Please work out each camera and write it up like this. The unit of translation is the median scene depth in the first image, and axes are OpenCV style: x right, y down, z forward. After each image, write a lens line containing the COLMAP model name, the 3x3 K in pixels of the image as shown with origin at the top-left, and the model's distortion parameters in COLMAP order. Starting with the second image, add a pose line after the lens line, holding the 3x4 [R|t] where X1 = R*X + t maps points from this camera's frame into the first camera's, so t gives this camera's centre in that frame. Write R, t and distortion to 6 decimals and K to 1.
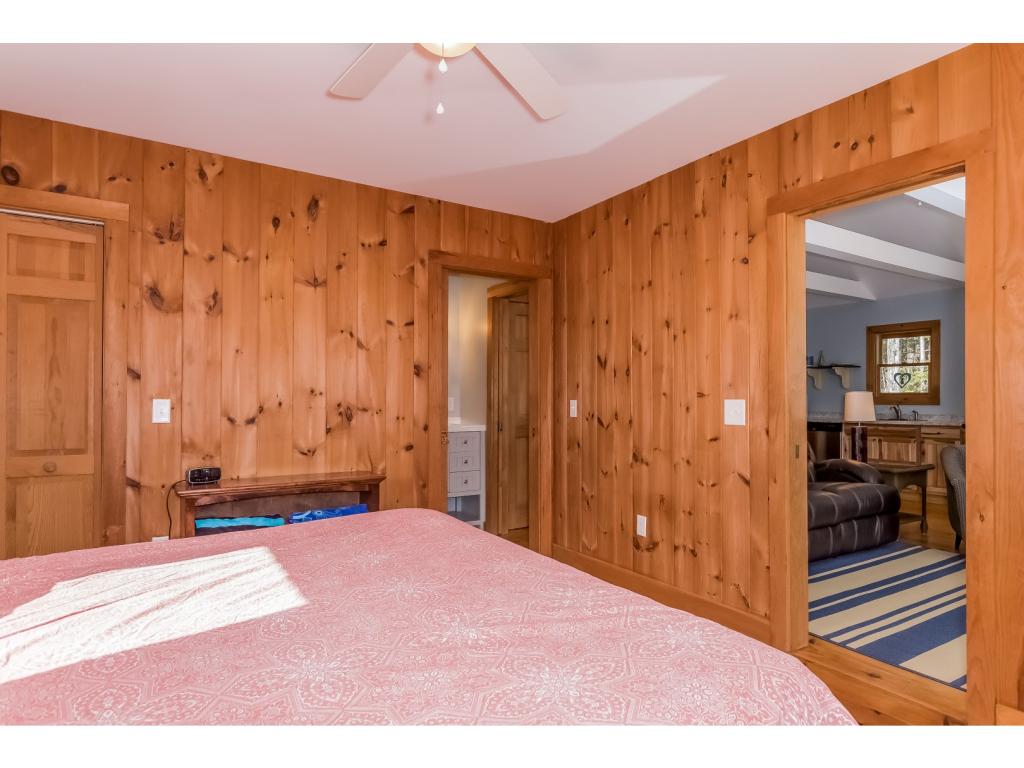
lens RADIAL K [[598.2, 0, 588.8], [0, 598.2, 395.5], [0, 0, 1]] dist [-0.005926, -0.000732]
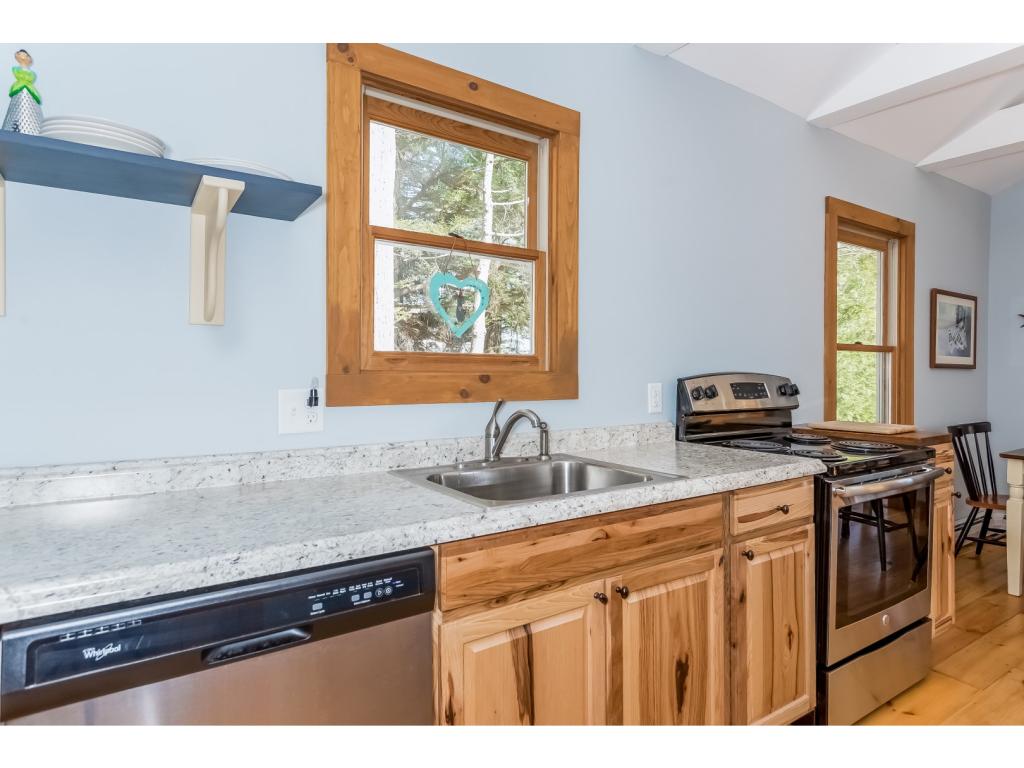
lens RADIAL K [[573.6, 0, 461.8], [0, 573.6, 379.7], [0, 0, 1]] dist [0.004979, 0.001183]
pose [[0.058764, -0.020338, 0.998065, 0.300575], [-0.013926, 0.999678, 0.021191, 0.001471], [-0.998175, -0.015145, 0.058461, 1.056693]]
